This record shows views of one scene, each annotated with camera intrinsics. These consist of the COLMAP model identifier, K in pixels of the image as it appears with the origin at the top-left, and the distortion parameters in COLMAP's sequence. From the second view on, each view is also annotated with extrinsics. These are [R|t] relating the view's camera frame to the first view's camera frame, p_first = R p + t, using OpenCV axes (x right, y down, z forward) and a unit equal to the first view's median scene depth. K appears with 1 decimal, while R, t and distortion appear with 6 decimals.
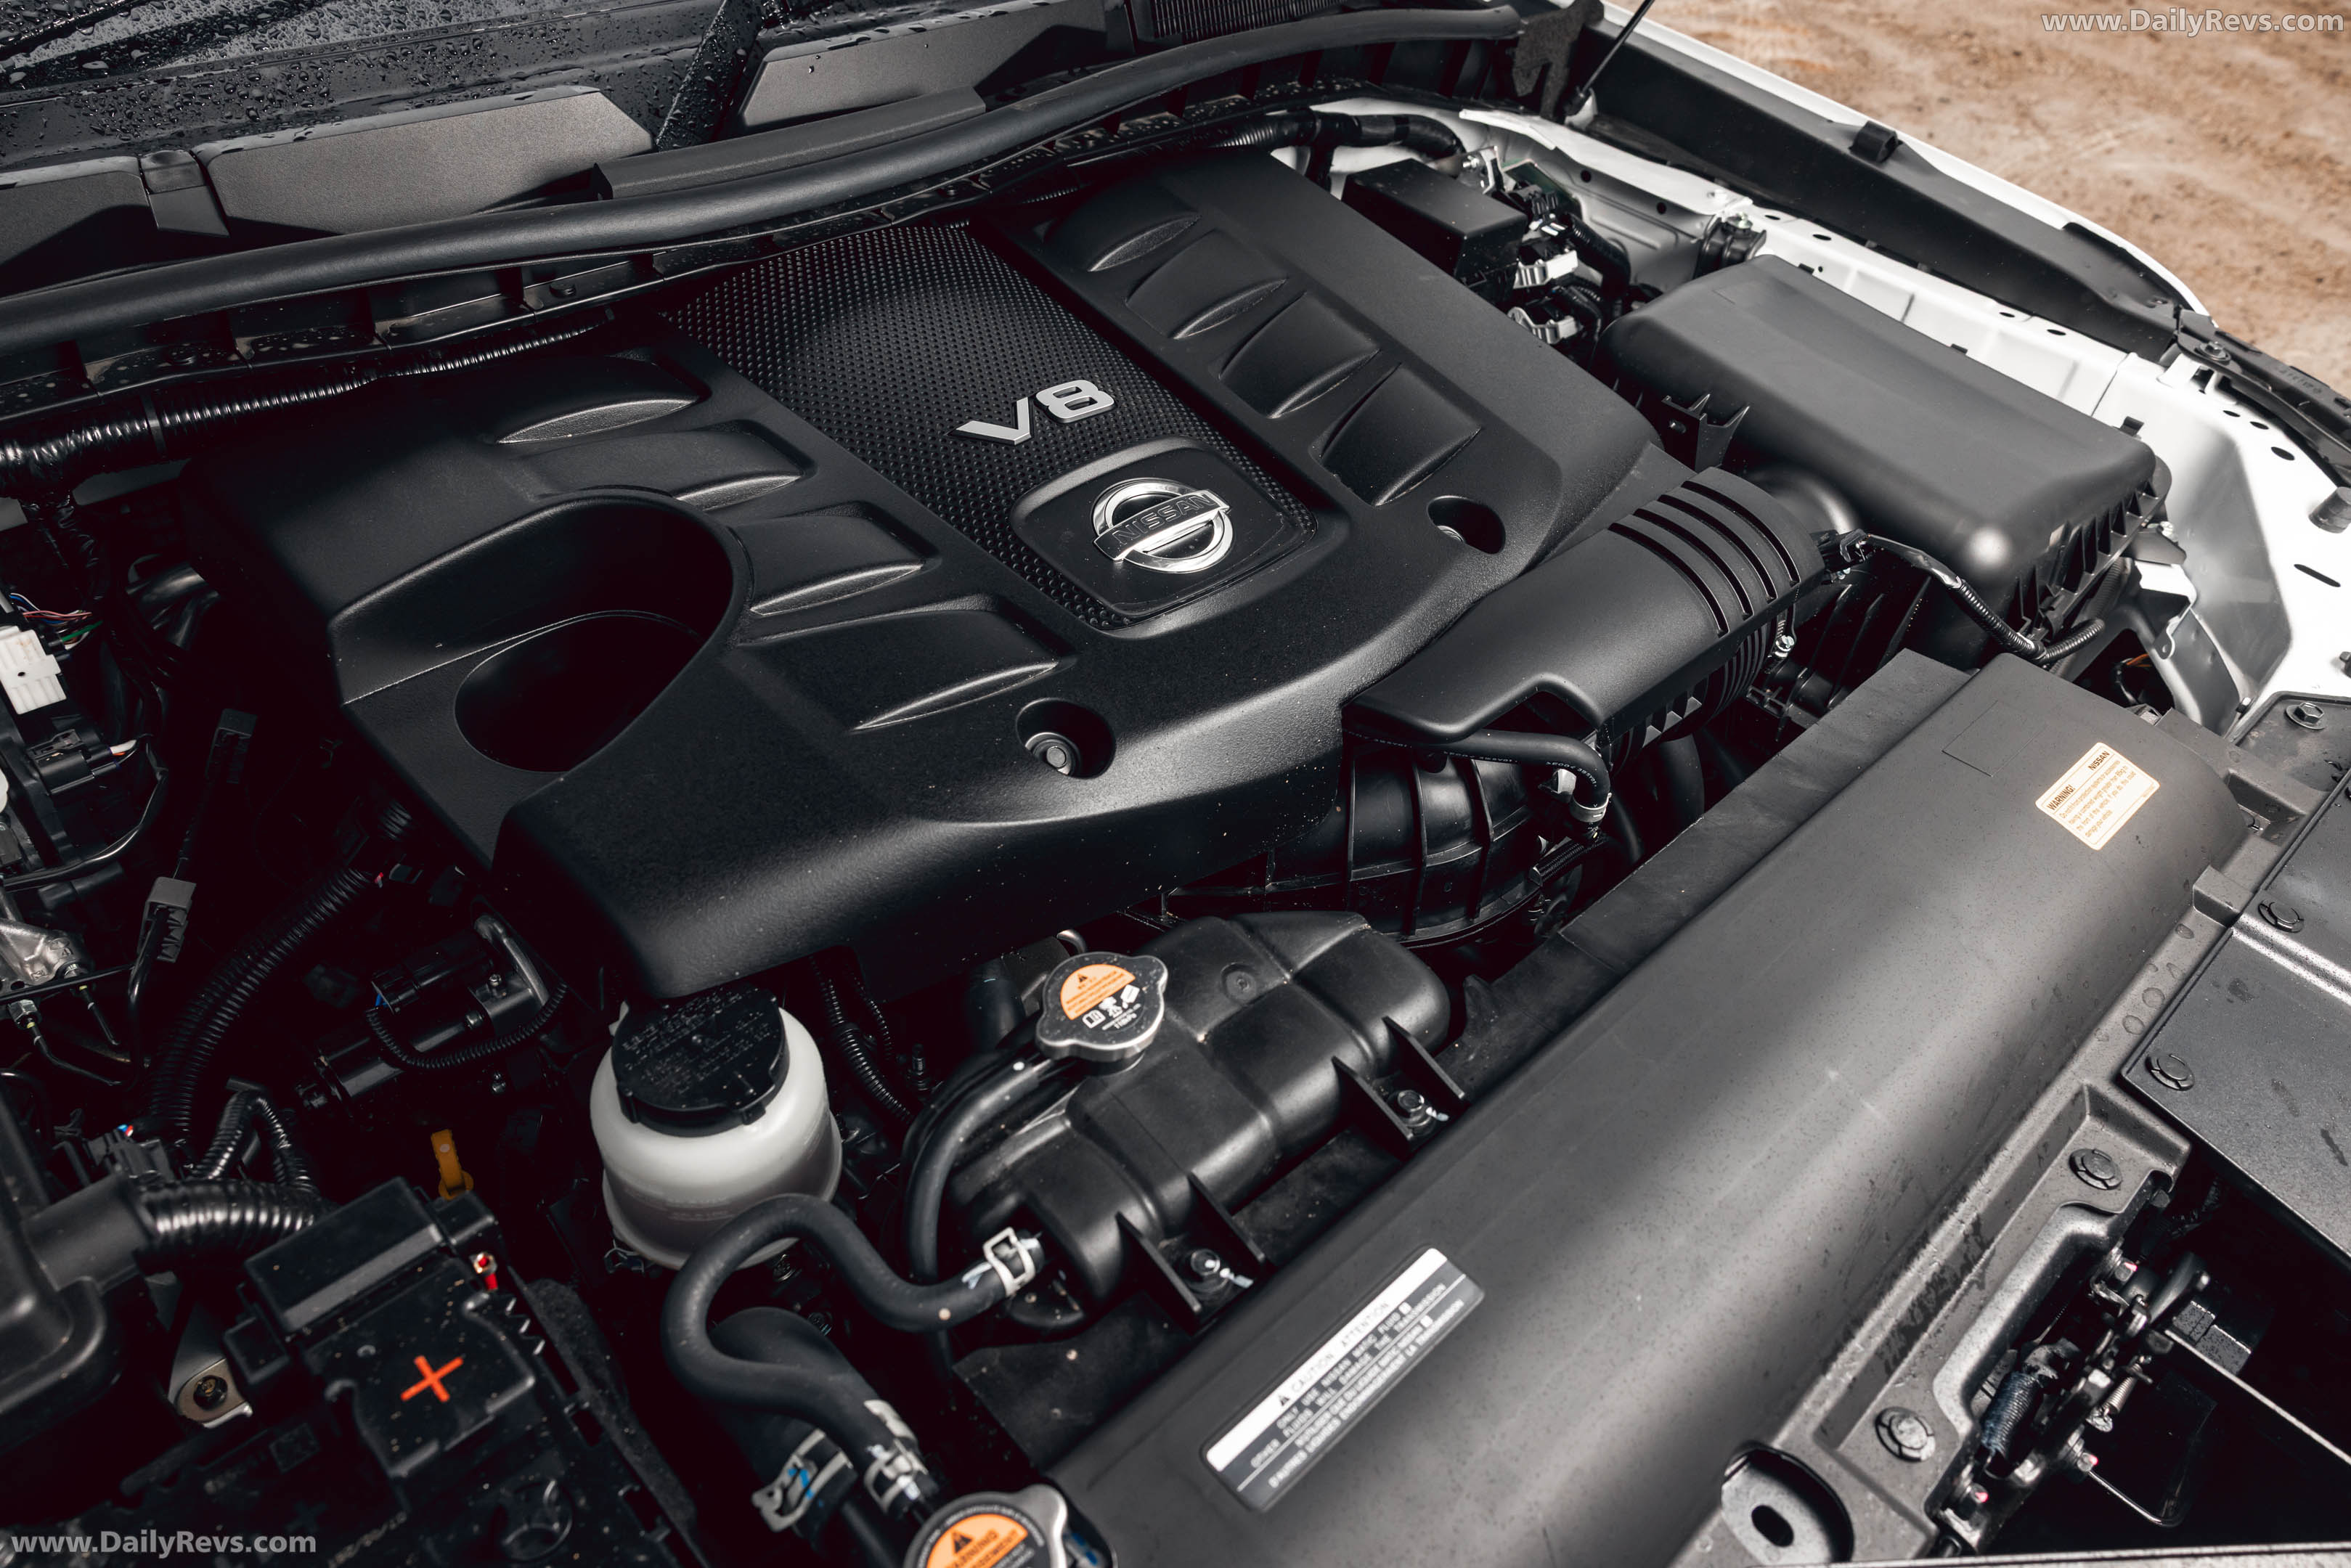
lens RADIAL K [[1576.7, 0, 1175.5], [0, 1576.7, 784.0], [0, 0, 1]] dist [0.011395, -0.005369]
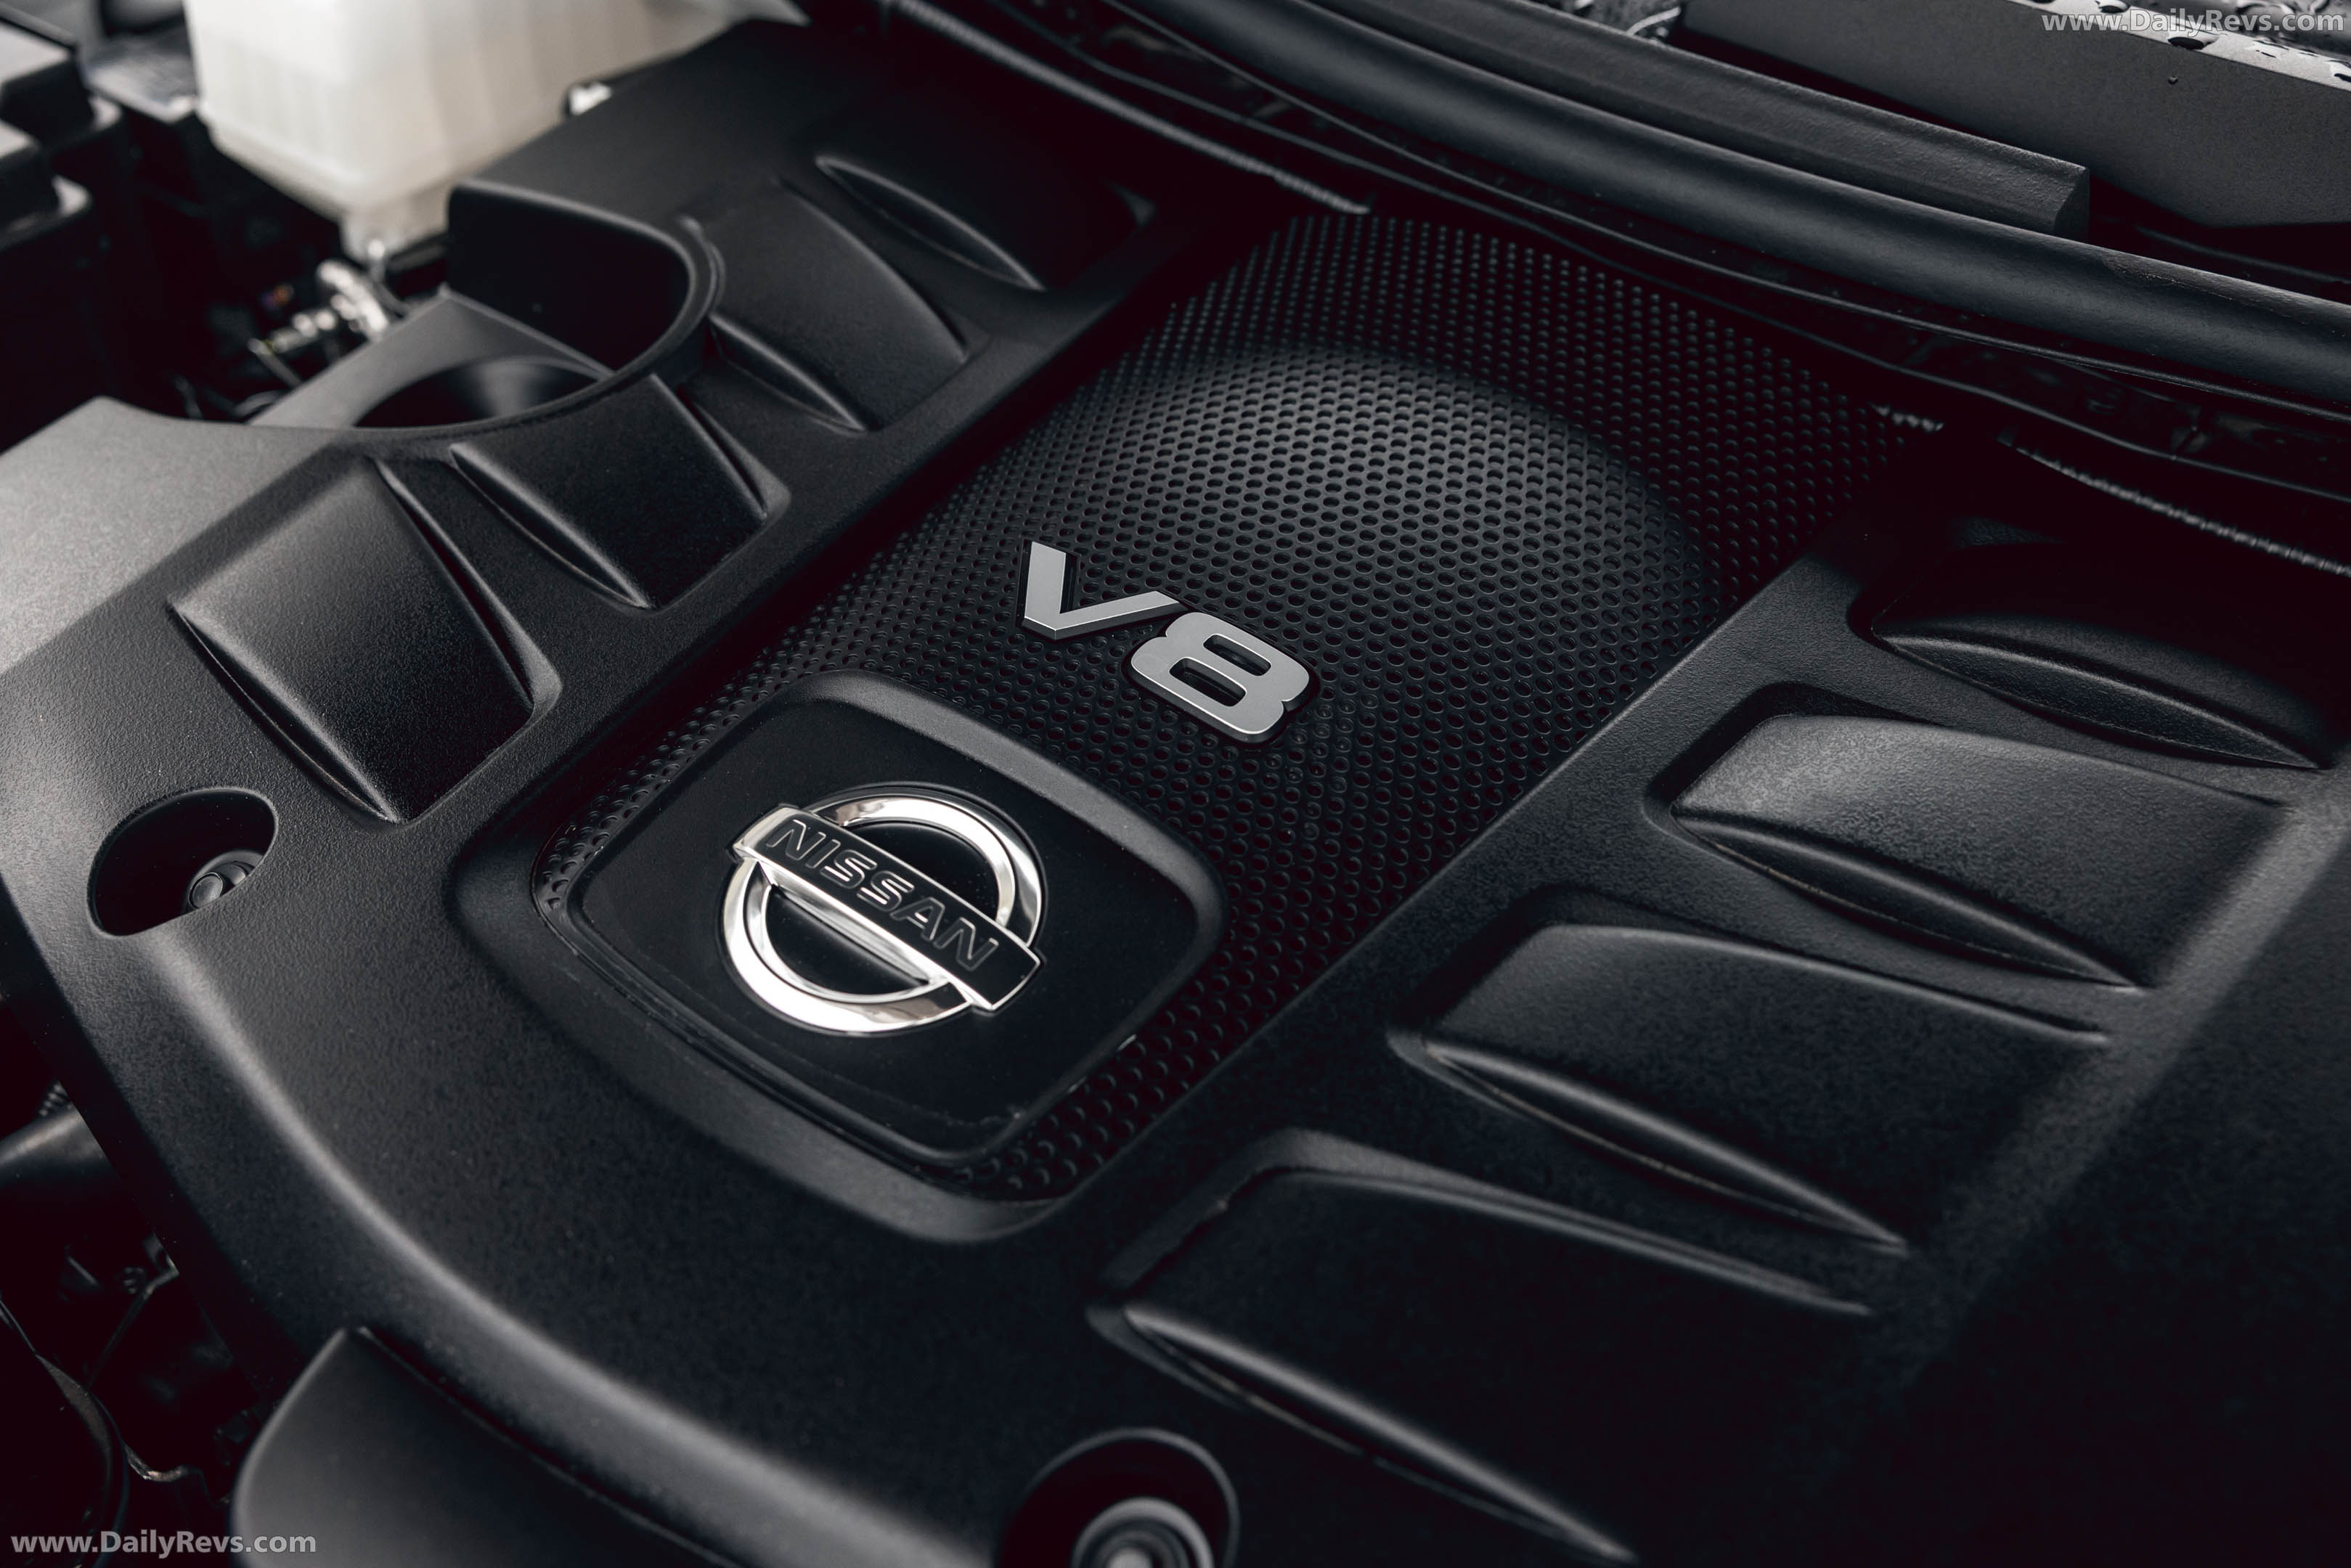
lens RADIAL K [[2472.5, 0, 1175.5], [0, 2472.5, 784.0], [0, 0, 1]] dist [-0.004047, -0.005895]
pose [[0.119063, 0.570283, -0.812774, 0.534791], [-0.668536, 0.651272, 0.359032, -0.480411], [0.734087, 0.500621, 0.458797, 0.714591]]
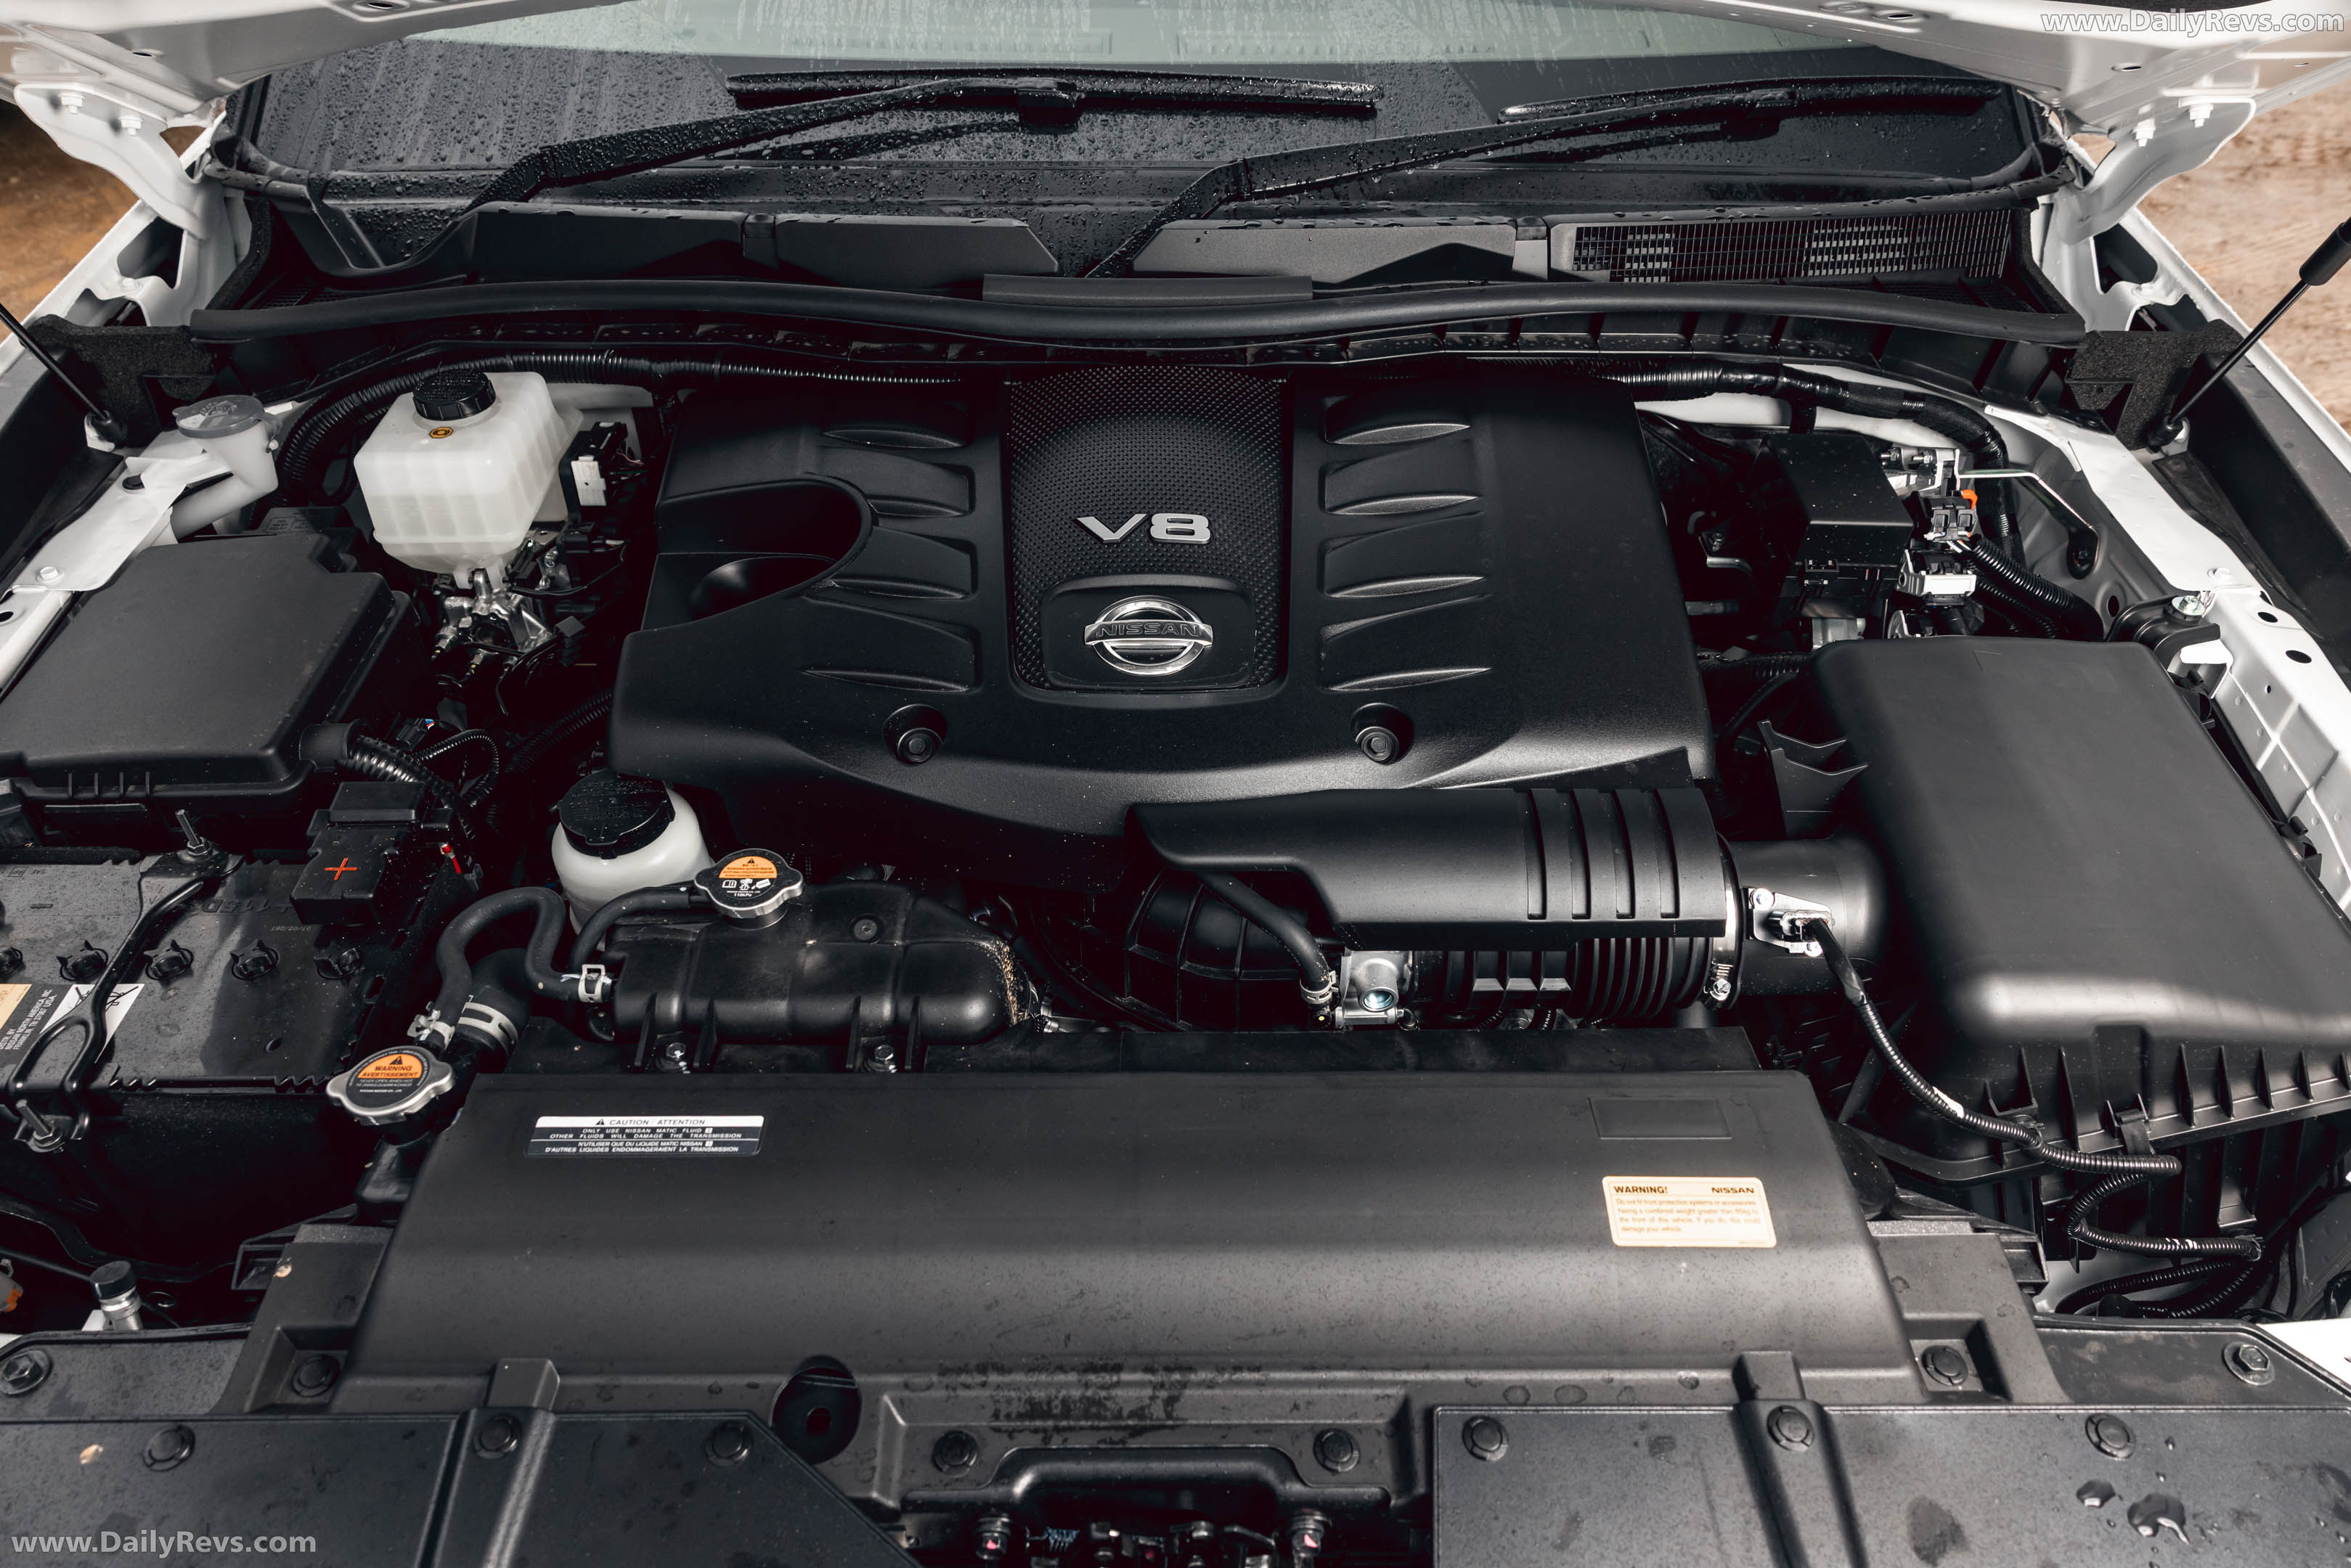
lens RADIAL K [[1601.9, 0, 1175.5], [0, 1601.9, 784.0], [0, 0, 1]] dist [-0.000879, -0.002898]
pose [[0.729144, 0.390845, -0.561773, 0.764362], [-0.415400, 0.905120, 0.090563, -0.178521], [0.543868, 0.167327, 0.822319, -0.026118]]
